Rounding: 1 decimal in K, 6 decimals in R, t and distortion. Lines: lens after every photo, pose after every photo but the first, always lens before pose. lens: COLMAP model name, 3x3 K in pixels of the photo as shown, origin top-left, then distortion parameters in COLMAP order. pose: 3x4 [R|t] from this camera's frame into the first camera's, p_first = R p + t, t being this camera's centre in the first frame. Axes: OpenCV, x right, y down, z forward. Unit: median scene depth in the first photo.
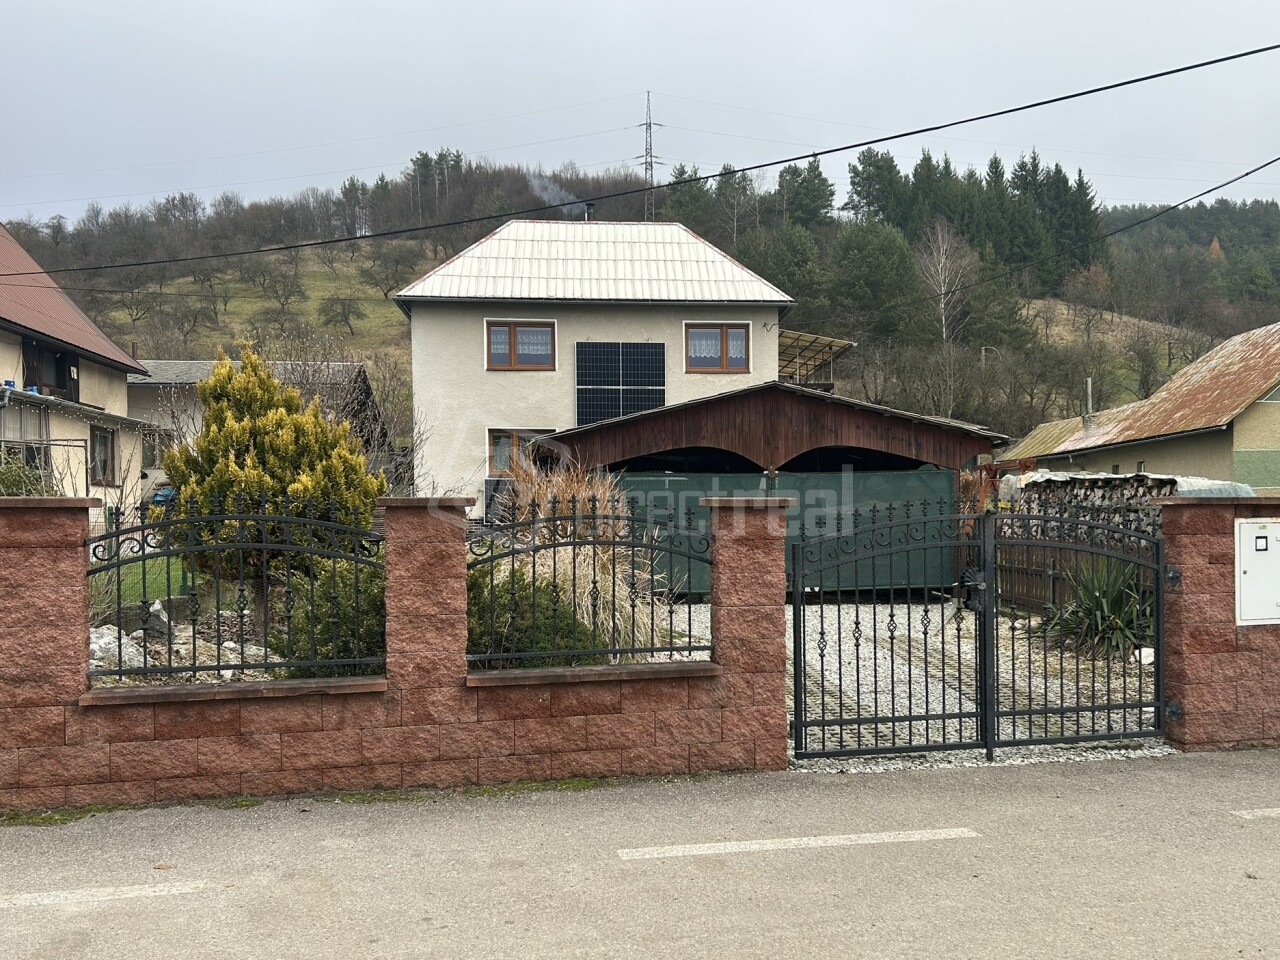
lens RADIAL K [[1081.8, 0, 676.7], [0, 1081.8, 525.0], [0, 0, 1]] dist [0.098400, -0.145498]
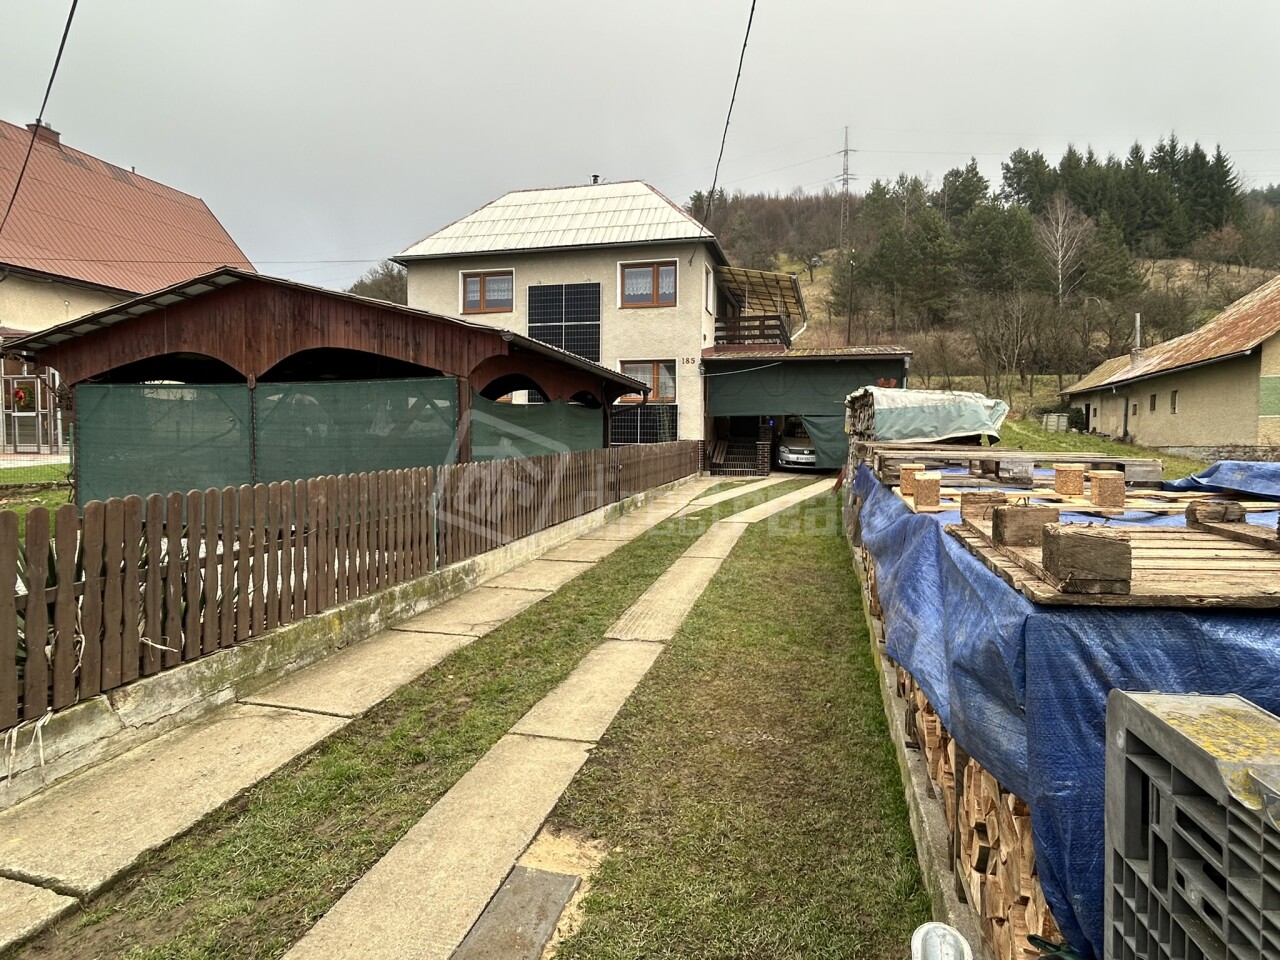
lens RADIAL K [[720.2, 0, 641.8], [0, 720.2, 472.3], [0, 0, 1]] dist [-0.004708, 0.003215]
pose [[0.940869, 0.030051, -0.337436, 0.088483], [-0.016281, 0.998918, 0.043565, -0.001479], [0.338380, -0.035495, 0.940340, 0.094692]]
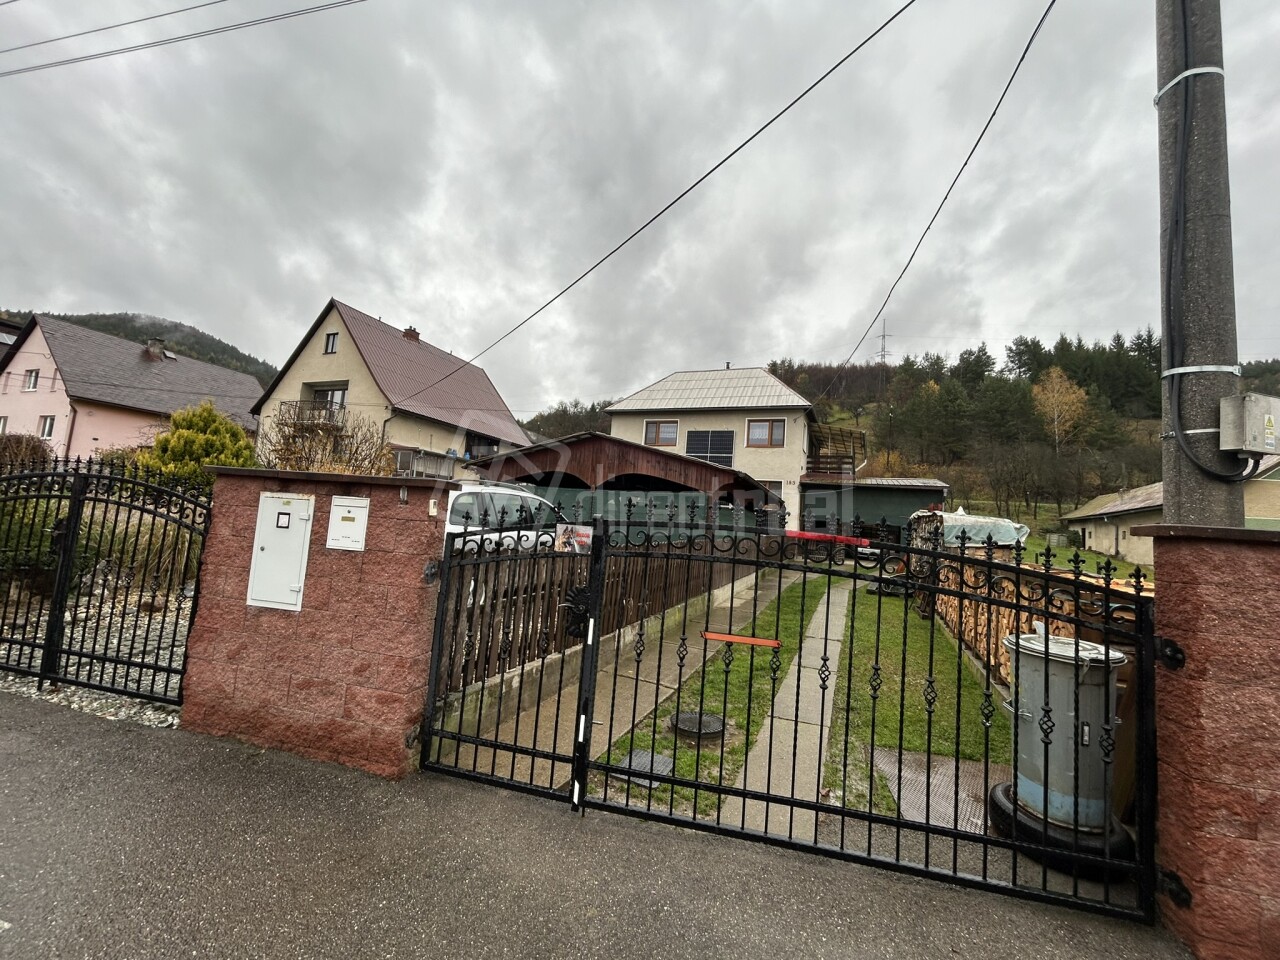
lens RADIAL K [[514.3, 0, 640.0], [0, 514.3, 480.0], [0, 0, 1]] dist [0.001400, 0.000372]
pose [[0.874327, 0.033234, -0.484198, 0.081727], [-0.085483, 0.992601, -0.086228, -0.000435], [0.477750, 0.116782, 0.870699, 0.061634]]
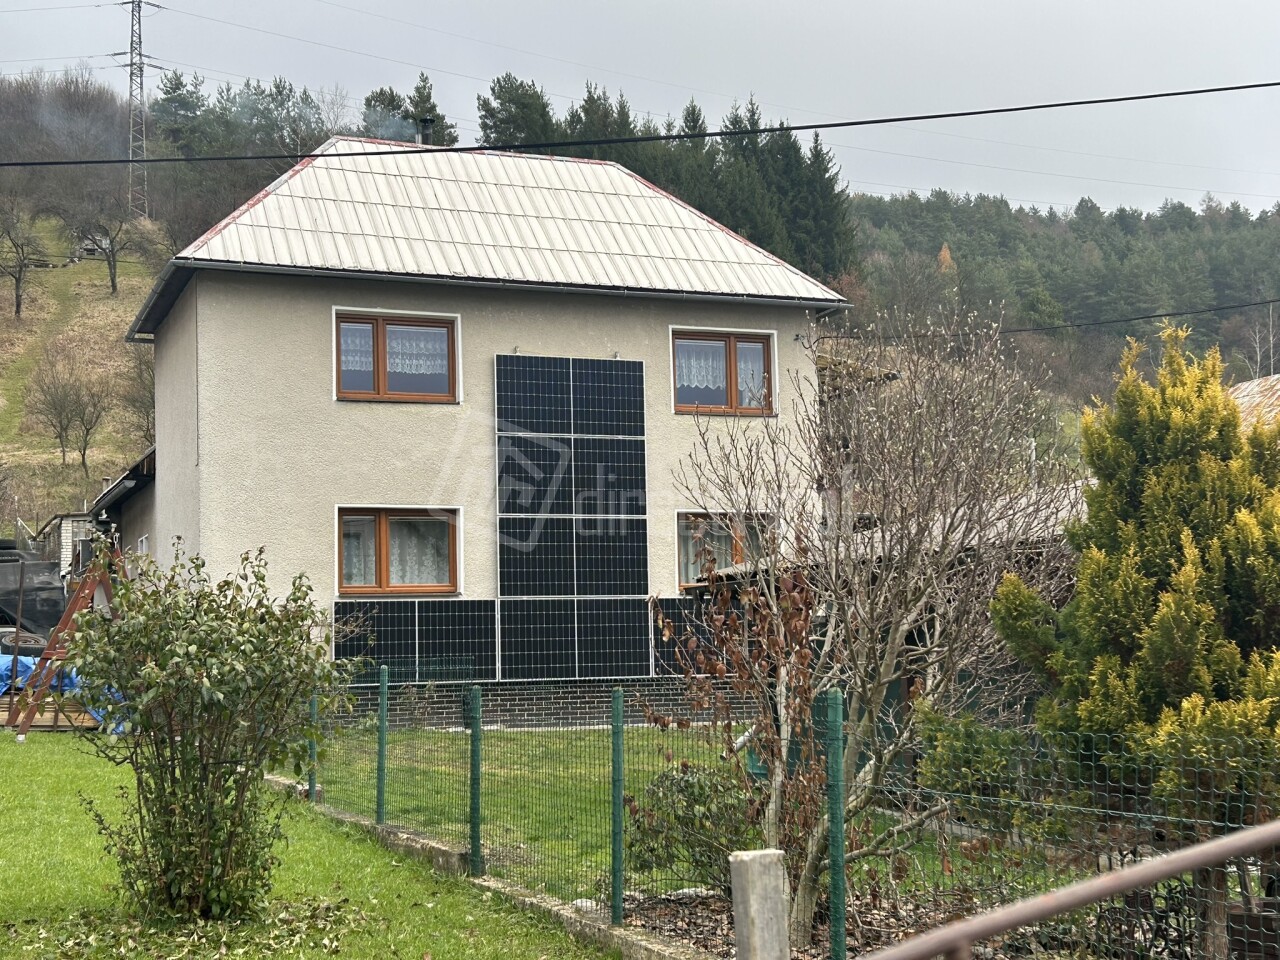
lens RADIAL K [[1746.9, 0, 640.0], [0, 1746.9, 480.0], [0, 0, 1]] dist [0.056753, 0.079671]
pose [[0.953370, 0.013953, 0.301483, -0.089915], [0.017545, 0.994679, -0.101518, -0.003466], [-0.301295, 0.102073, 0.948052, 0.039601]]
